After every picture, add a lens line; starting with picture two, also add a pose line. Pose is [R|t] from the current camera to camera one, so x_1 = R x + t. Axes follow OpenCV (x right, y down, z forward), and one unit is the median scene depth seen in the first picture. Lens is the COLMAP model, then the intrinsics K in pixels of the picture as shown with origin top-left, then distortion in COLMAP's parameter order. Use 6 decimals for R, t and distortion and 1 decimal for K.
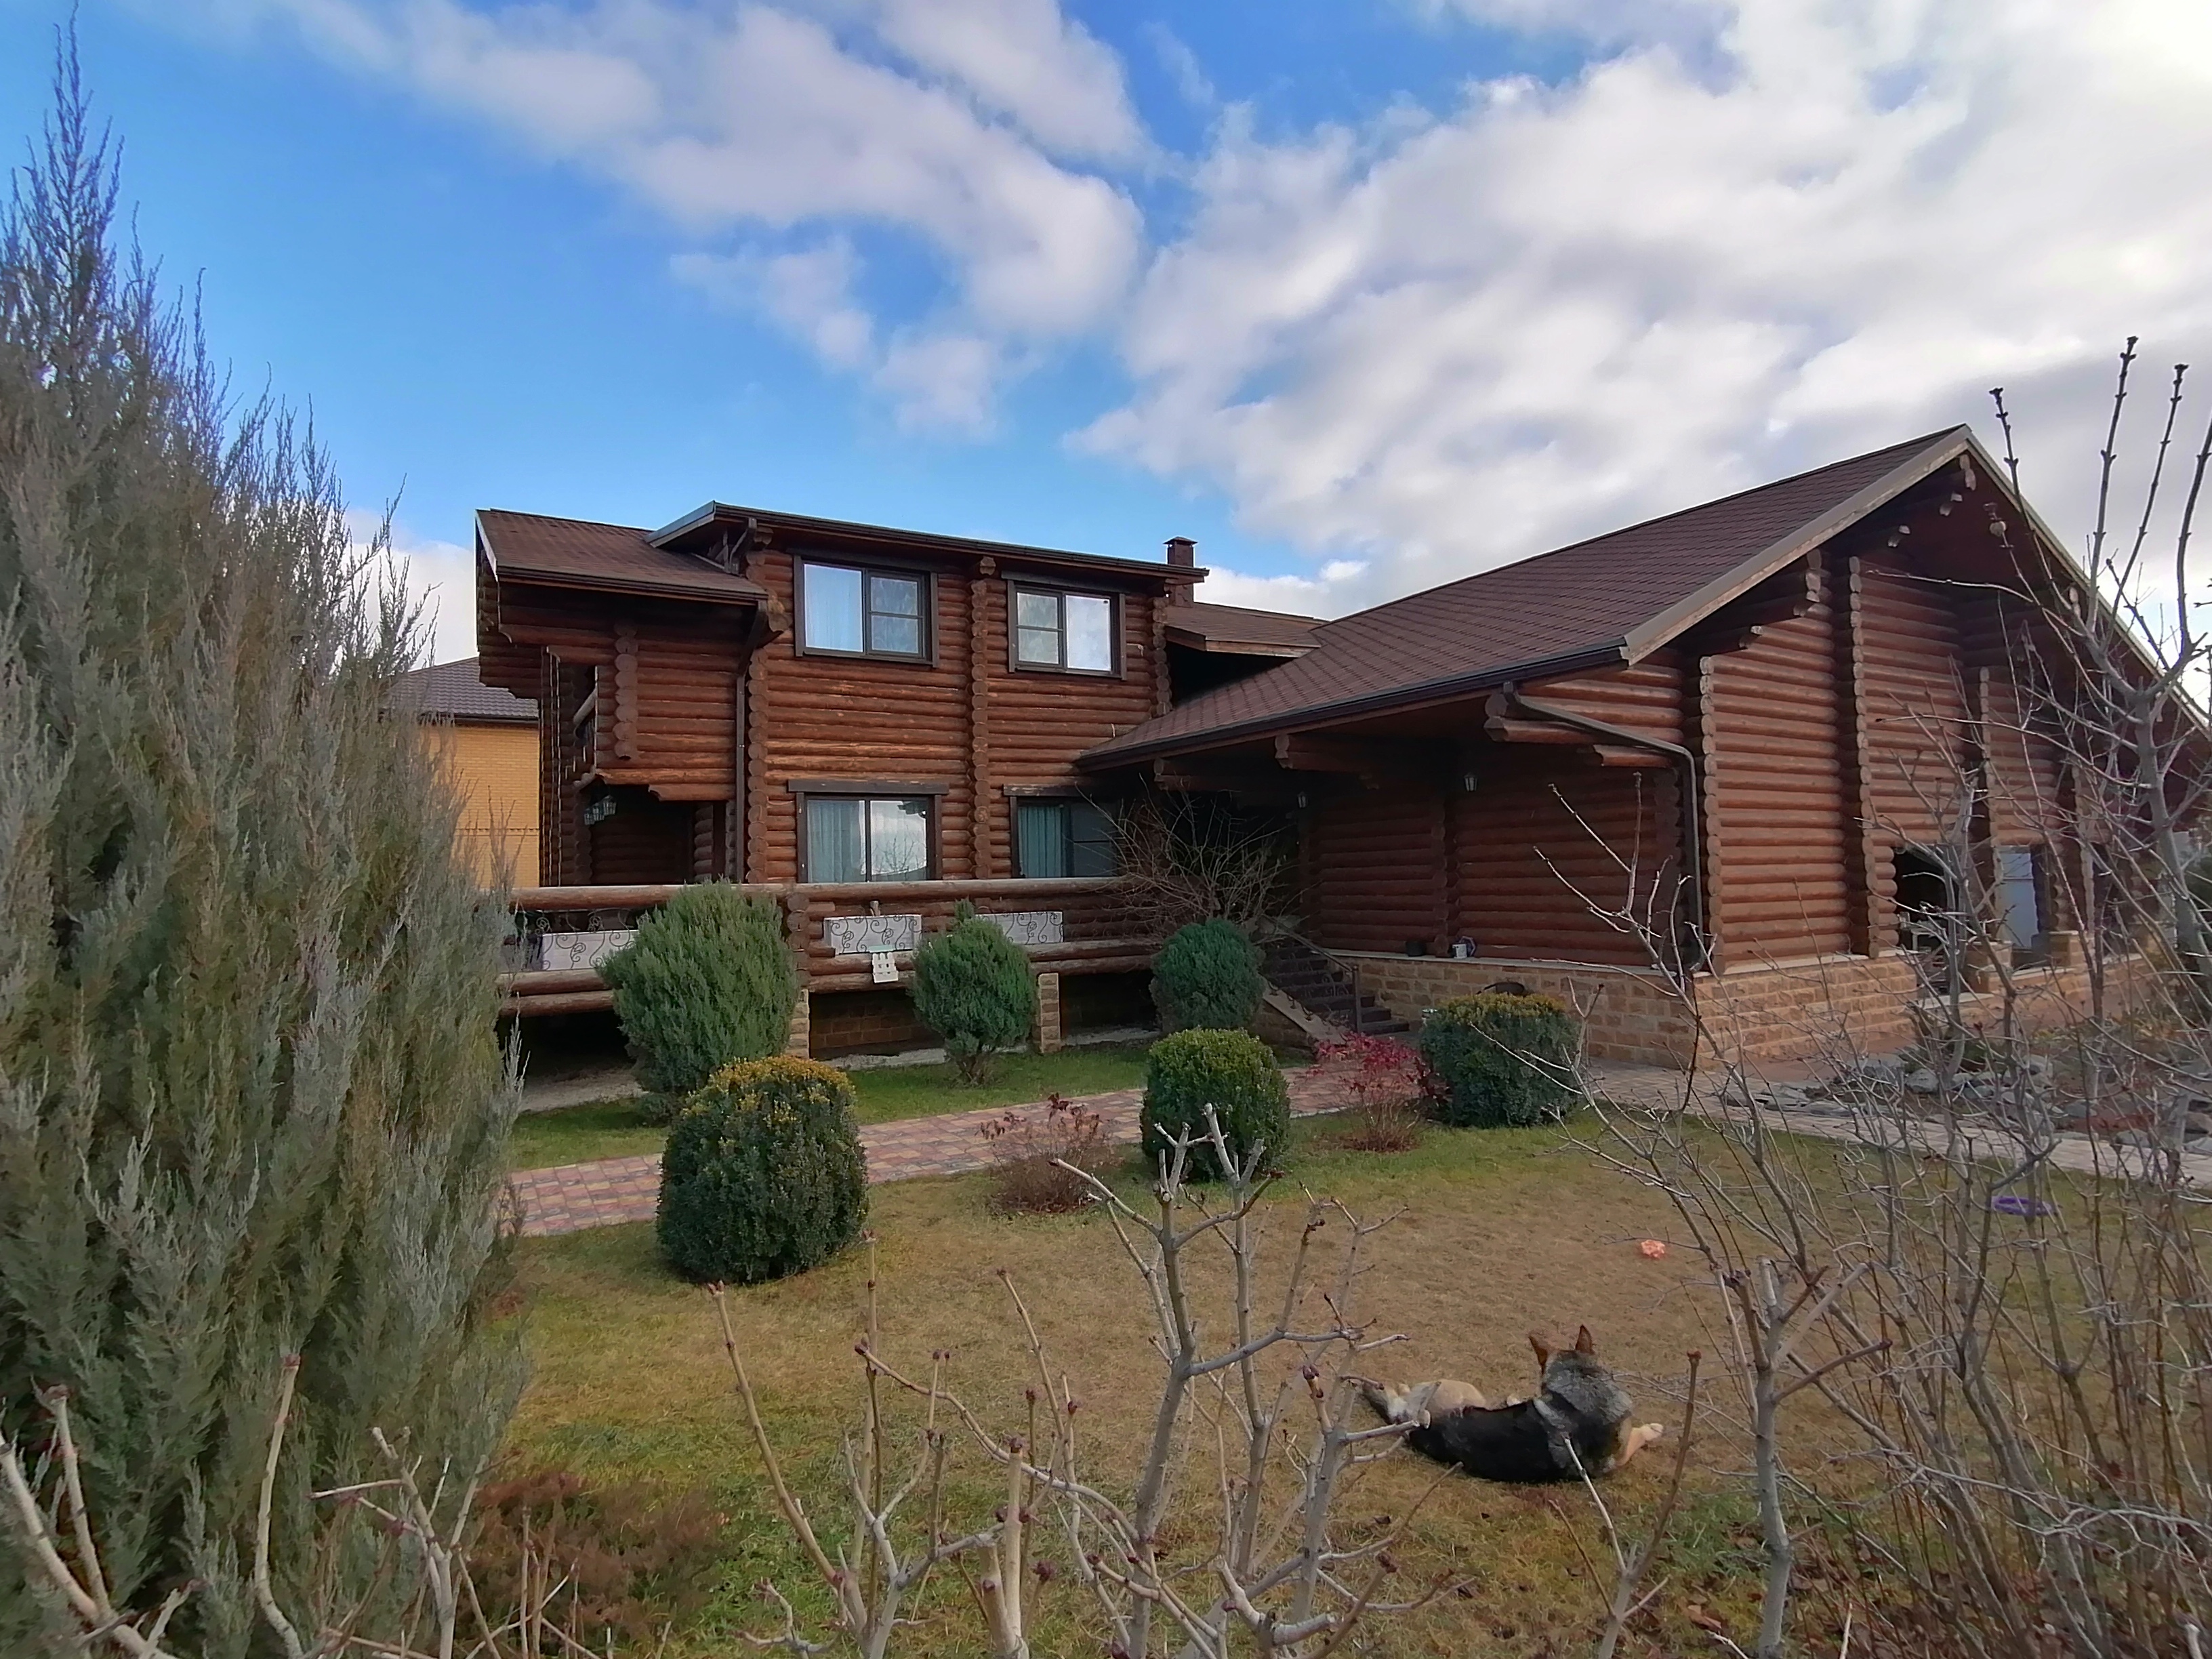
lens RADIAL K [[1116.9, 0, 1091.5], [0, 1116.9, 842.1], [0, 0, 1]] dist [0.003584, 0.000249]
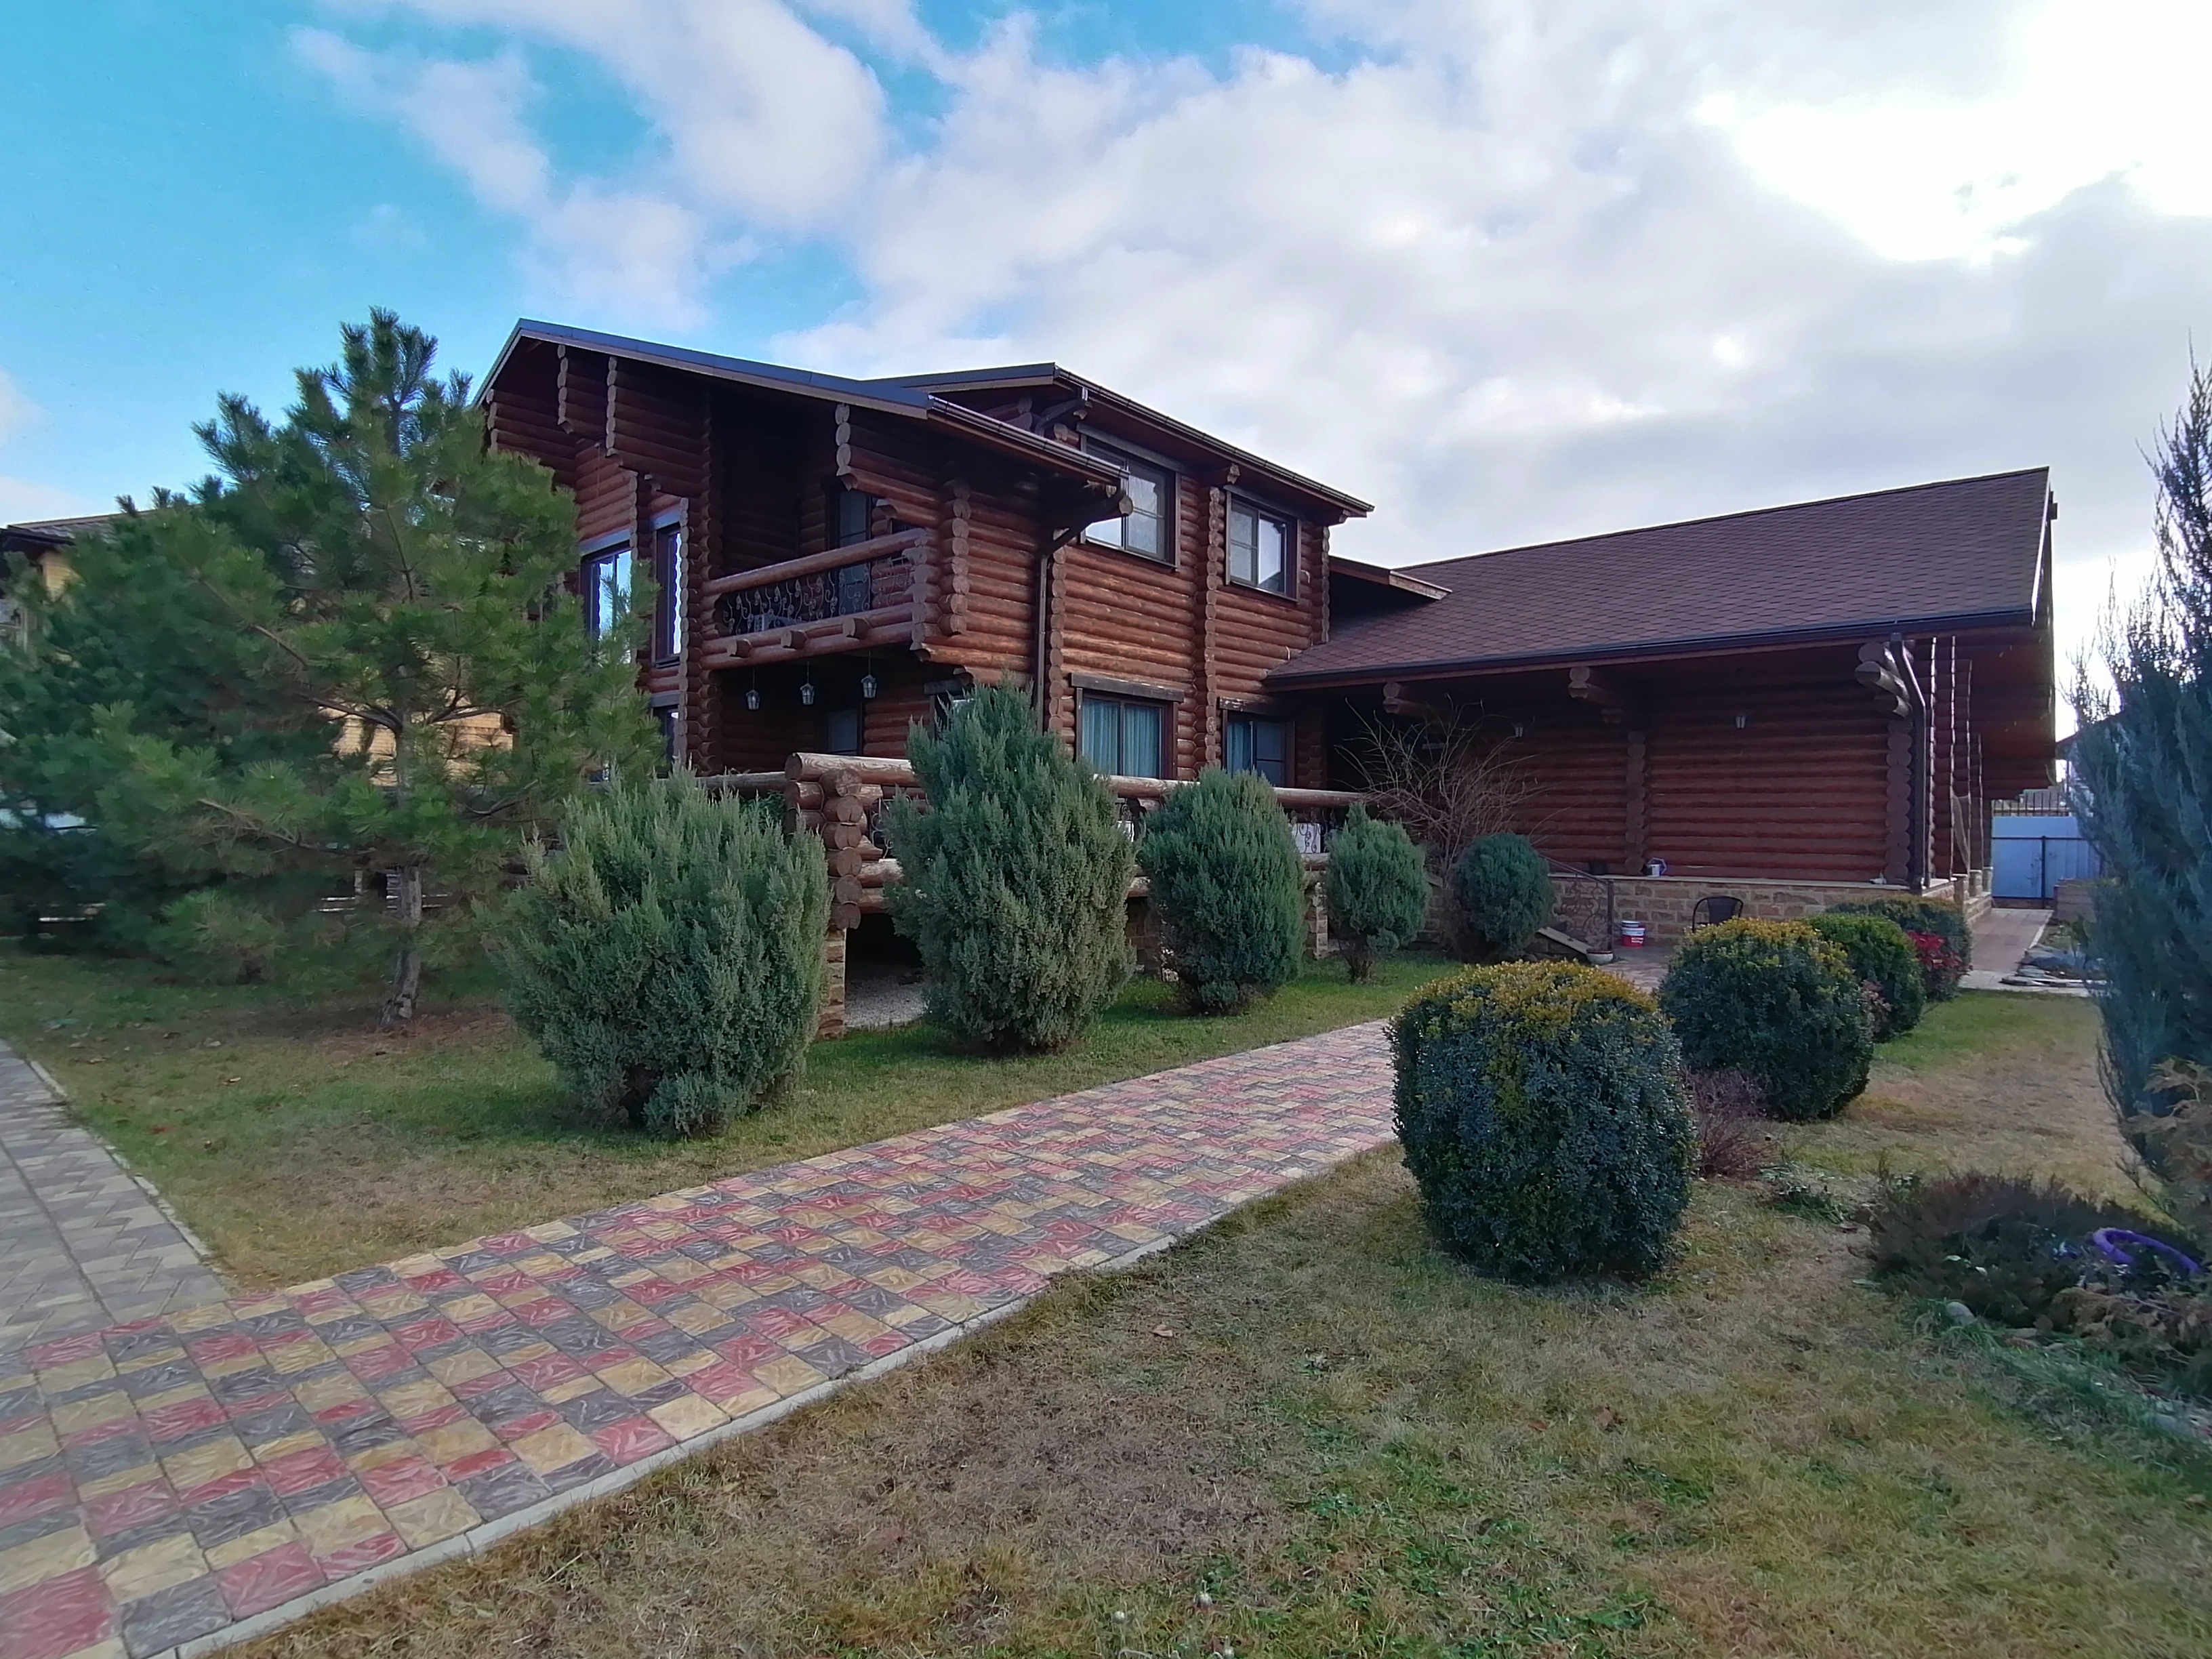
lens RADIAL K [[1130.4, 0, 1111.9], [0, 1130.4, 829.6], [0, 0, 1]] dist [0.010224, 0.001082]
pose [[0.948195, 0.037891, 0.315421, -0.702709], [-0.048620, 0.998473, 0.026213, 0.065375], [-0.313946, -0.040191, 0.948590, 0.094024]]
